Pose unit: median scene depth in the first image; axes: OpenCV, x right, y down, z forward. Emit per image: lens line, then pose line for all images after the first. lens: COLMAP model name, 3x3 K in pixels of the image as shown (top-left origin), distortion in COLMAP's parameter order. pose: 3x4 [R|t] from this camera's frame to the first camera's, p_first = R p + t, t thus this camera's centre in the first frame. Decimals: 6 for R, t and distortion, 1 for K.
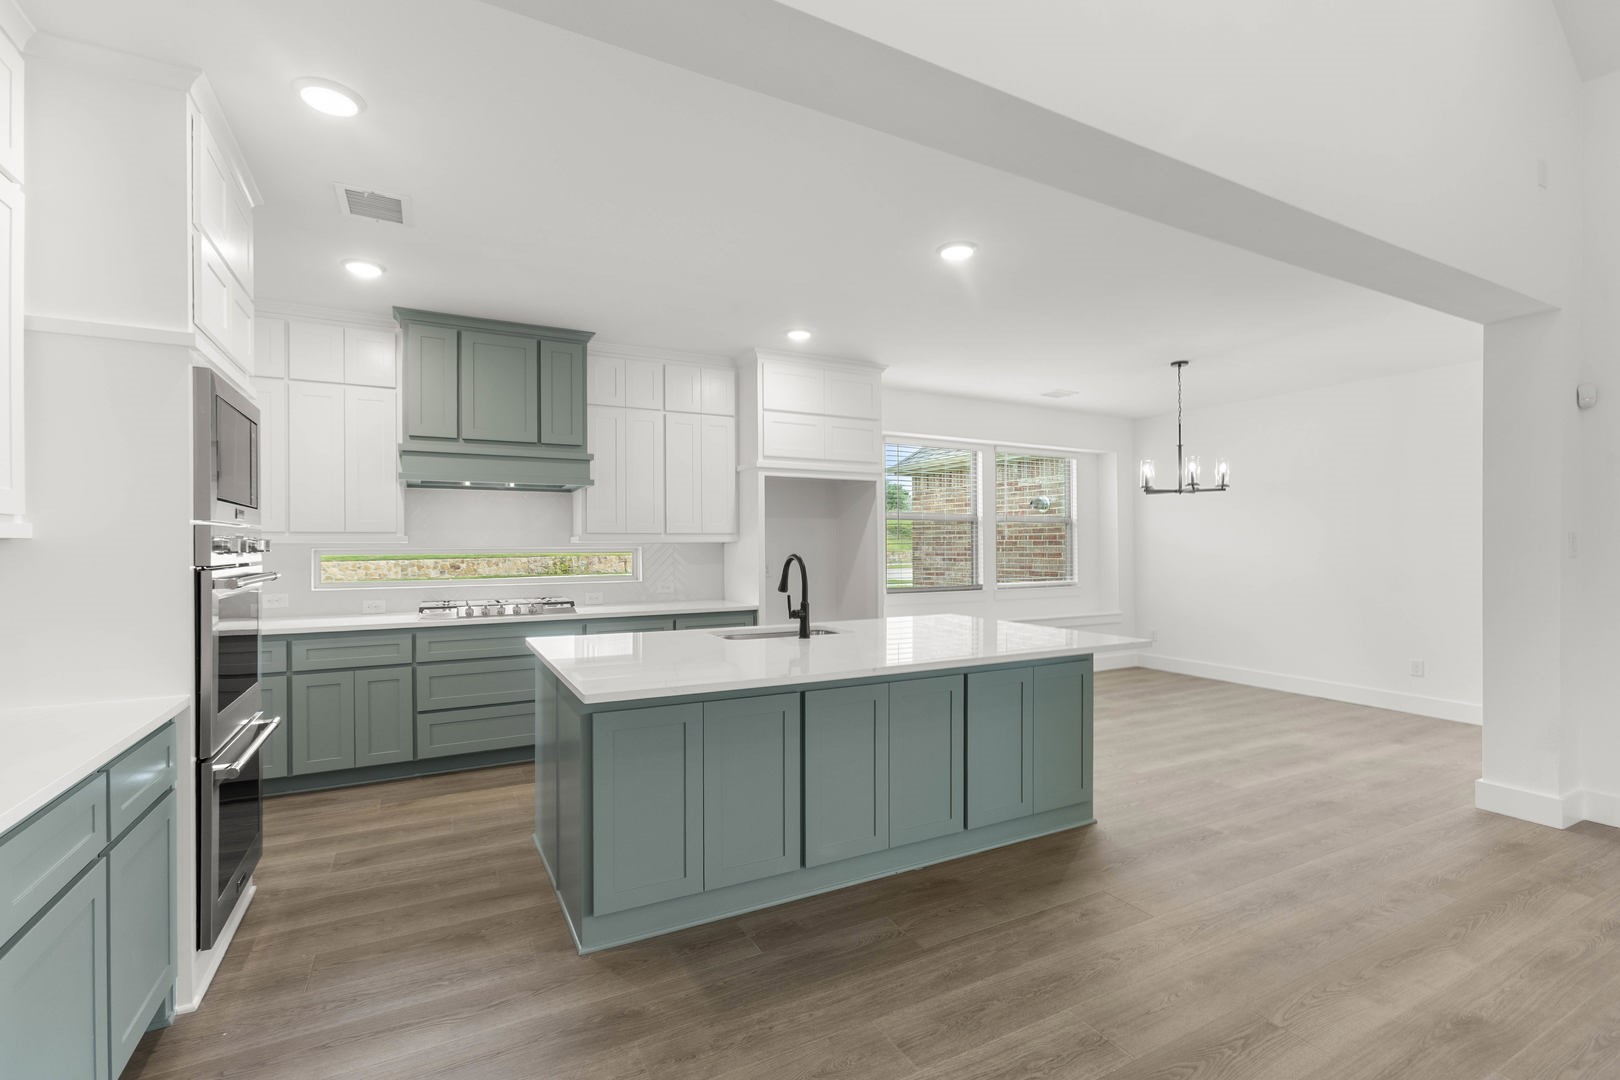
lens RADIAL K [[731.2, 0, 793.6], [0, 731.2, 539.2], [0, 0, 1]] dist [0.003505, 0.004148]
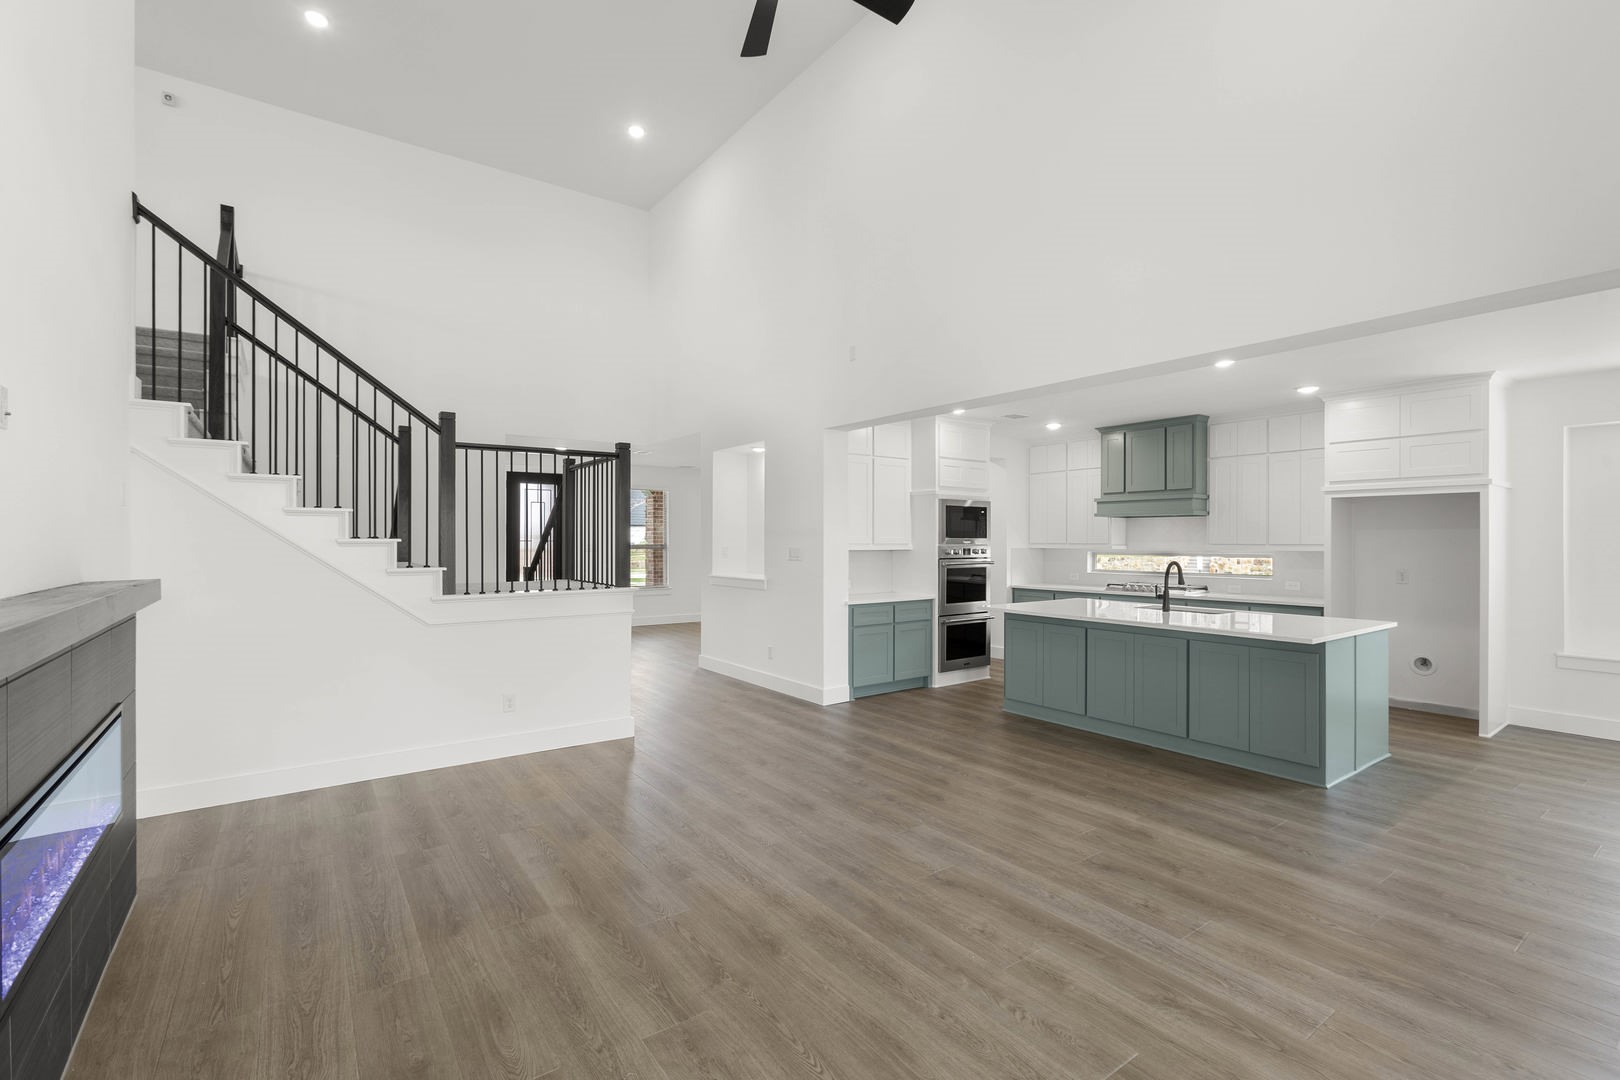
lens RADIAL K [[731.2, 0, 793.4], [0, 731.2, 534.5], [0, 0, 1]] dist [0.003505, 0.004148]
pose [[0.106227, -0.000924, -0.994341, 1.805516], [0.006245, 0.999980, -0.000262, -0.053622], [0.994322, -0.006182, 0.106231, -0.021230]]
